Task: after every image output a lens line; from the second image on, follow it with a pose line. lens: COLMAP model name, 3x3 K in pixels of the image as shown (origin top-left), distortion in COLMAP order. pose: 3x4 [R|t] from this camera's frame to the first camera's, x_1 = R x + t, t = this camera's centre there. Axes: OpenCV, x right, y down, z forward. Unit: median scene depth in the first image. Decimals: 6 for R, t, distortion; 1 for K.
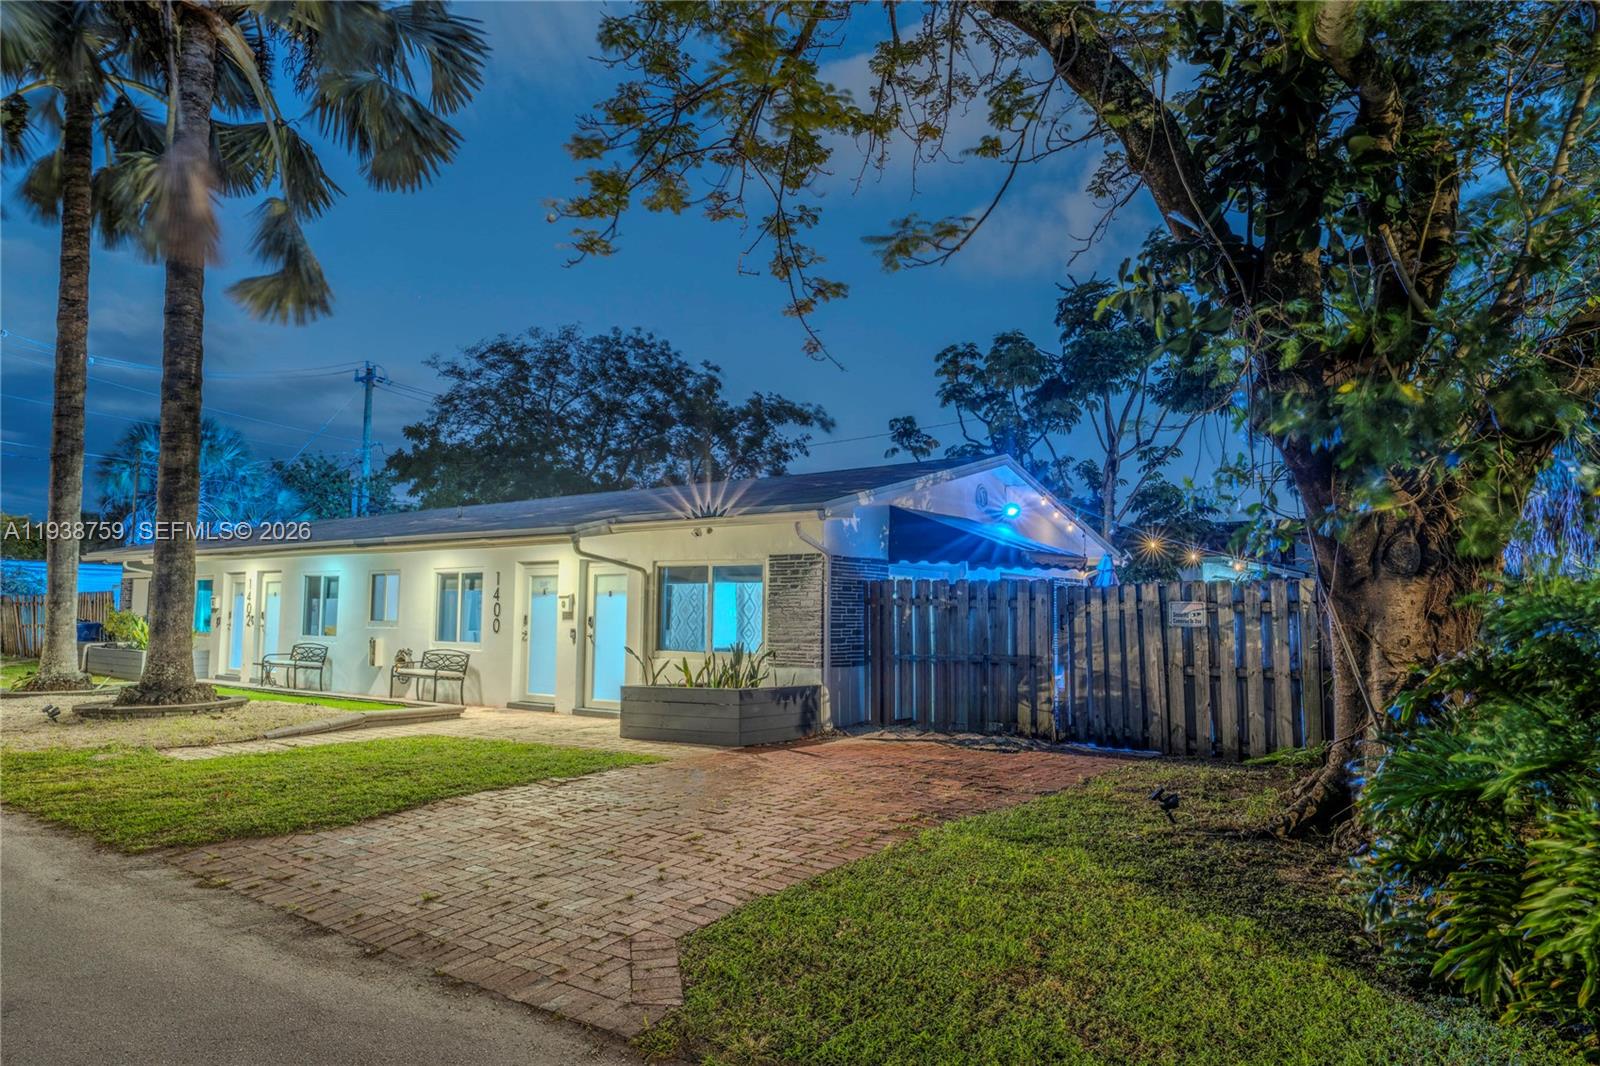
lens RADIAL K [[1019.7, 0, 799.5], [0, 1019.7, 535.1], [0, 0, 1]] dist [0.002478, 0.000505]
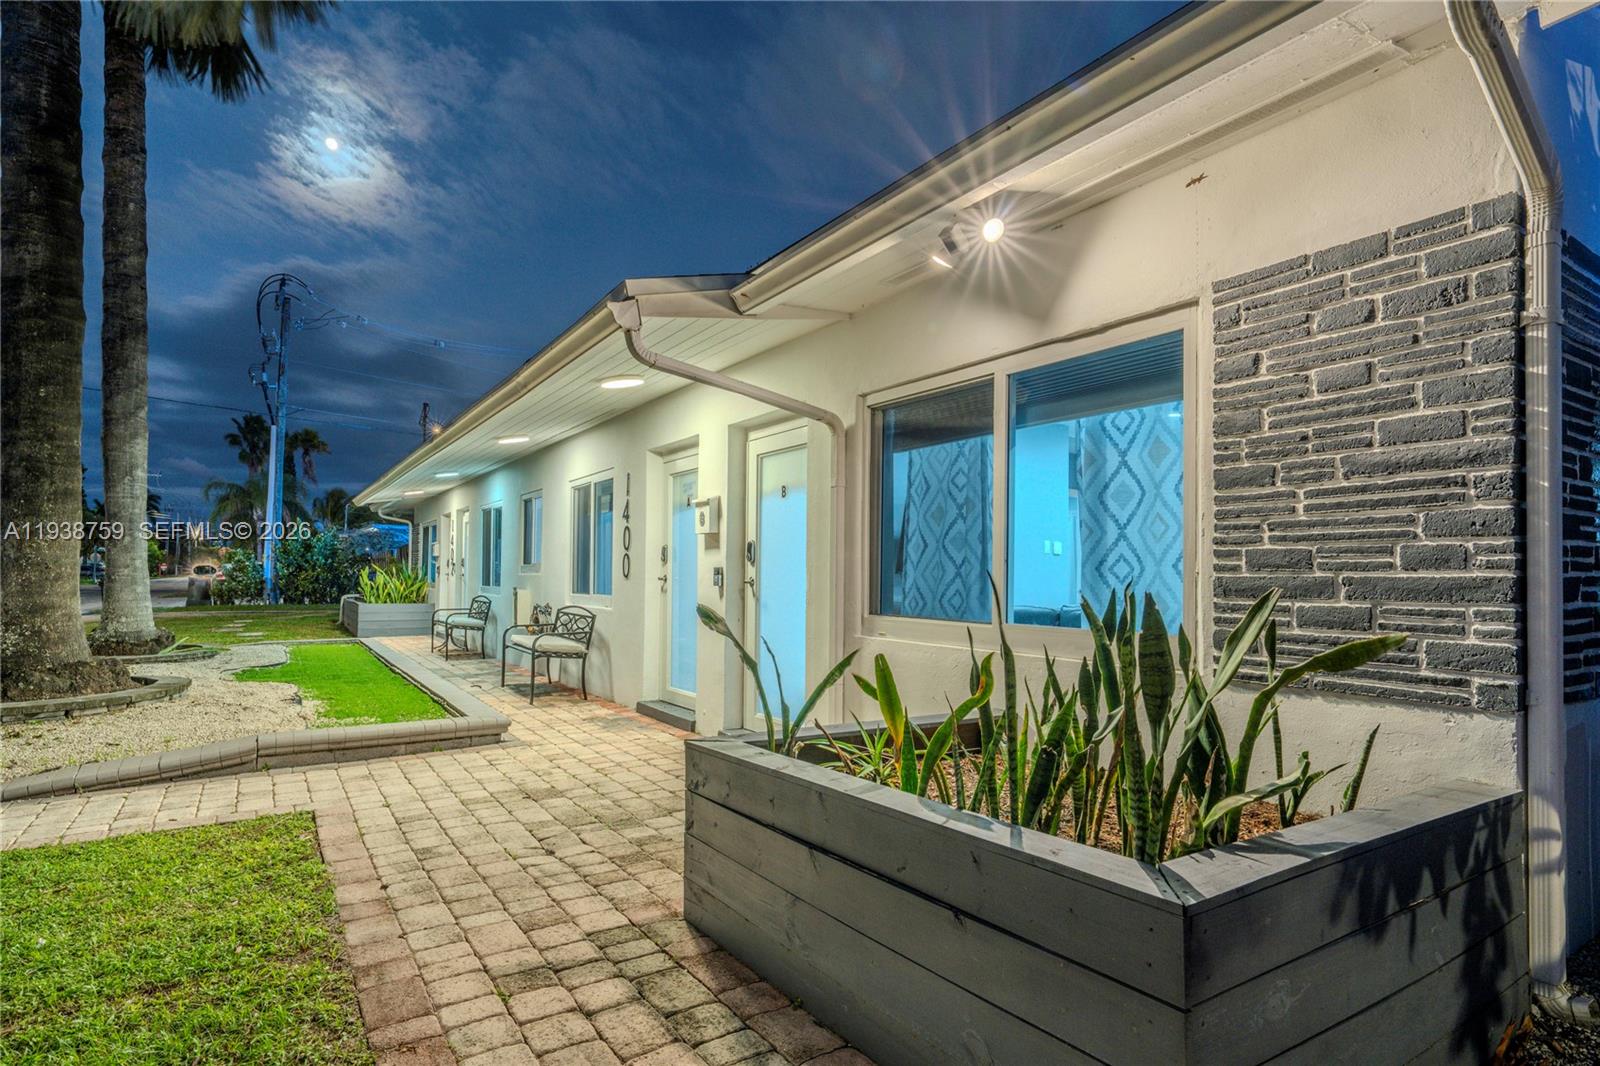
lens RADIAL K [[835.1, 0, 790.6], [0, 835.1, 579.4], [0, 0, 1]] dist [0.001158, 0.000238]
pose [[0.939655, 0.001036, -0.342122, -0.051735], [0.026085, 0.996868, 0.074663, 0.068325], [0.341128, -0.079082, 0.936684, 0.633717]]
